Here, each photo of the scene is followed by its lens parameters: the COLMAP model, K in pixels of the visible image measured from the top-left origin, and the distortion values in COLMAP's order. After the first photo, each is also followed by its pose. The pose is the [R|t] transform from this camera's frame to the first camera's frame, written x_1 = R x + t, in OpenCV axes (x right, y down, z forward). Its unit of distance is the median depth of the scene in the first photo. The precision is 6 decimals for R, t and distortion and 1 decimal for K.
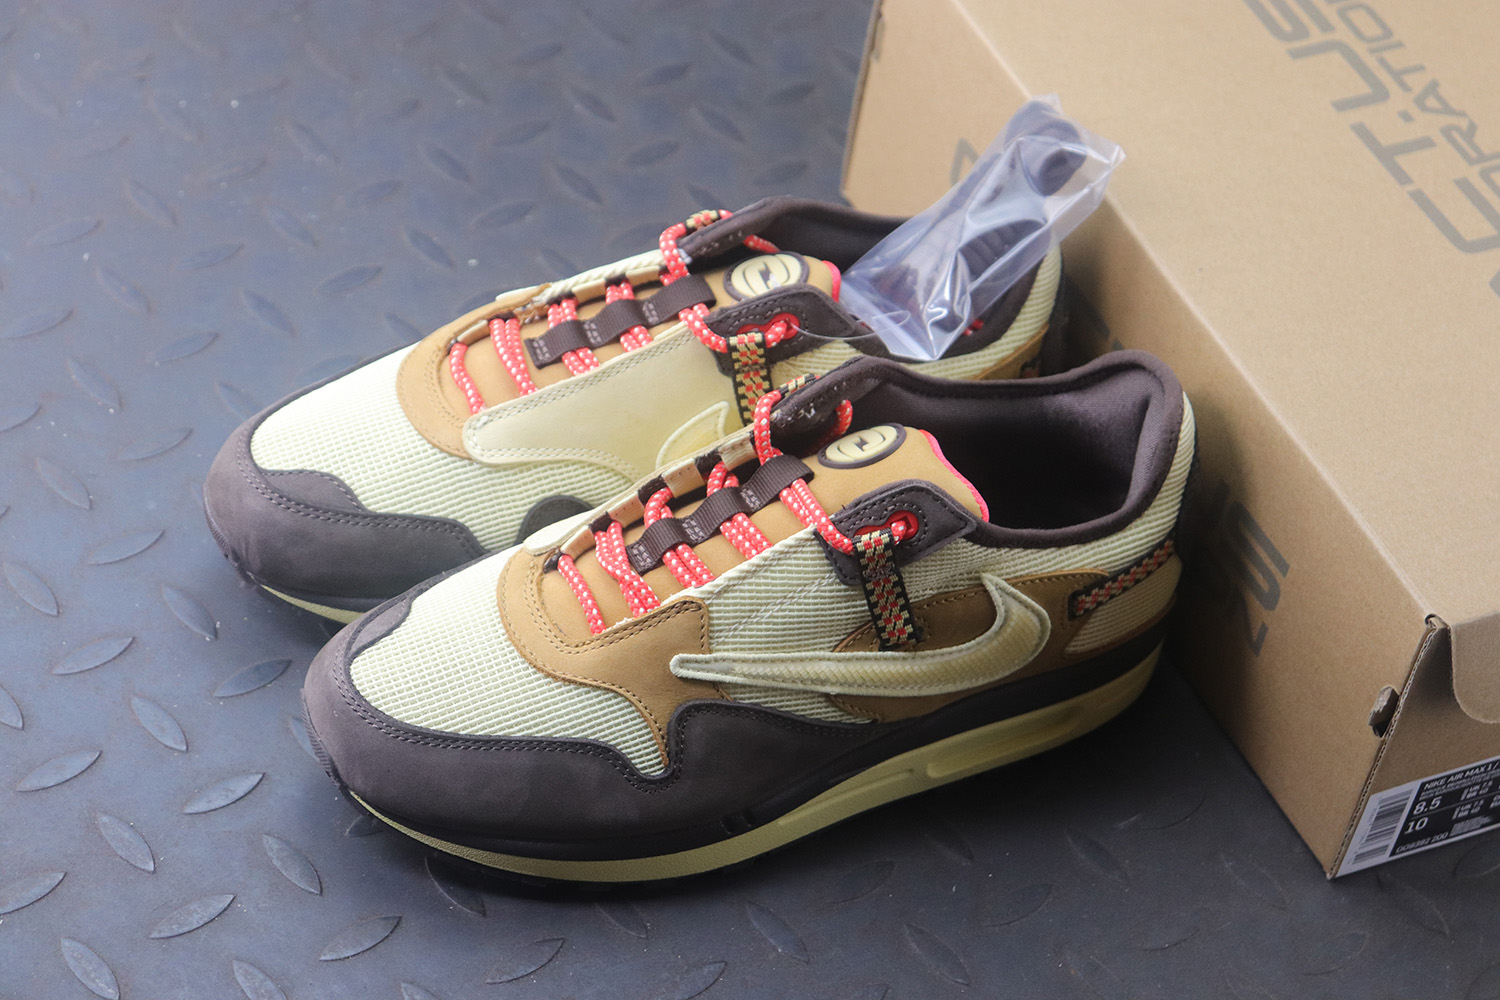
lens RADIAL K [[3711.1, 0, 753.3], [0, 3711.1, 501.3], [0, 0, 1]] dist [0.000836, 7.792071]
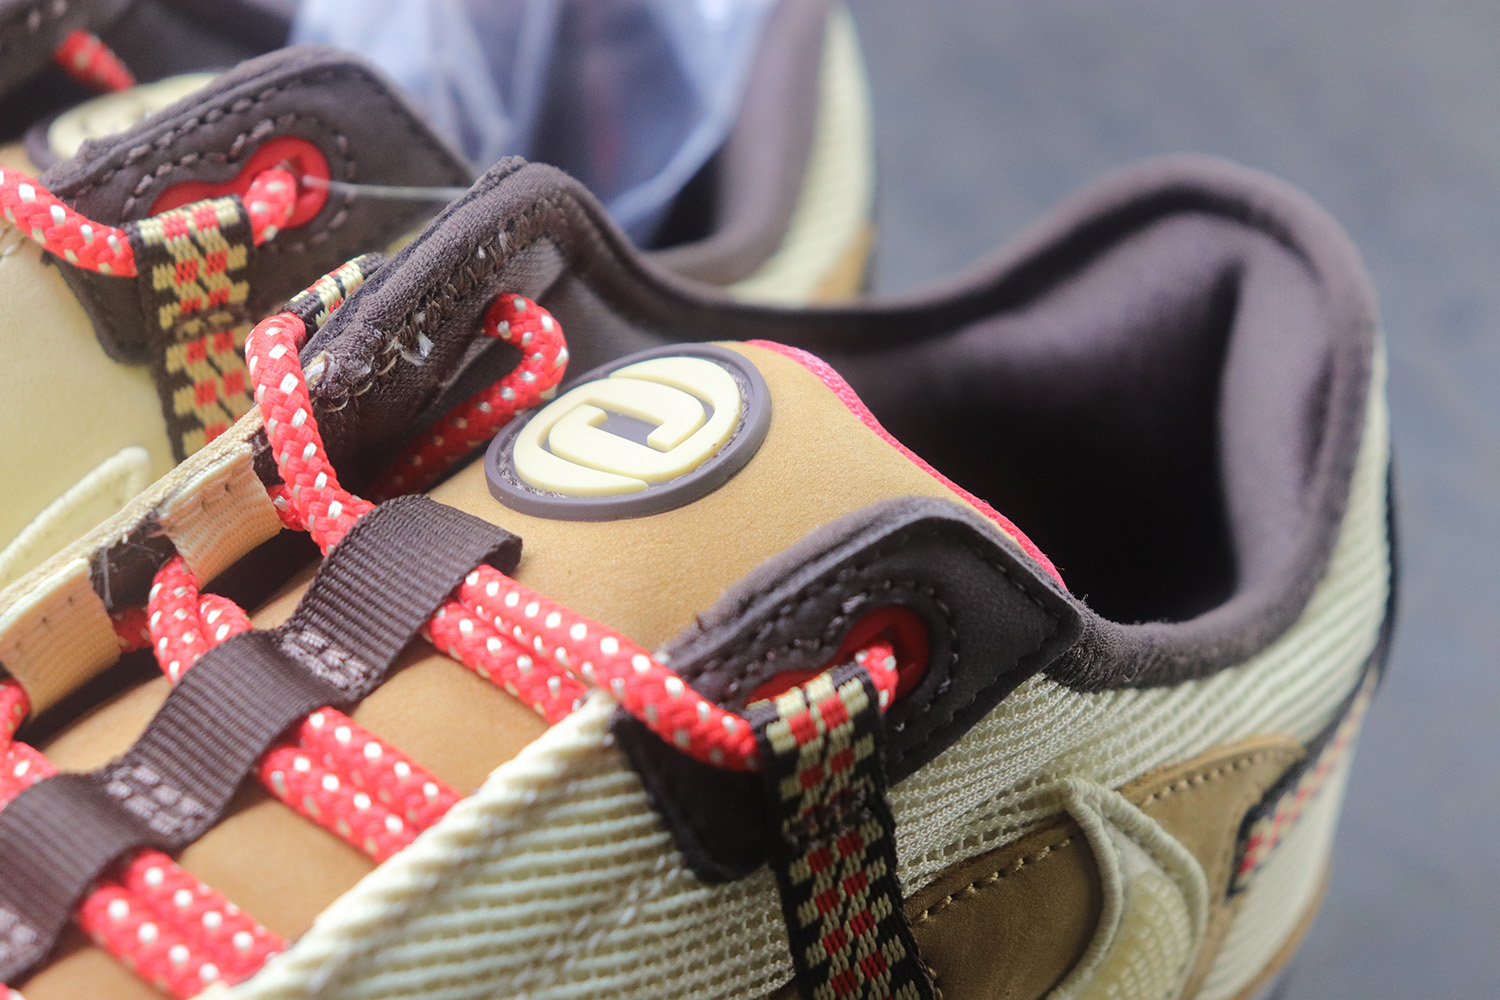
lens RADIAL K [[3711.1, 0, 753.3], [0, 3711.1, 501.3], [0, 0, 1]] dist [0.000836, 7.792071]
pose [[0.958308, -0.158328, 0.237860, -0.037582], [0.180568, 0.980723, -0.074682, 0.014781], [-0.221450, 0.114519, 0.968424, 0.688005]]
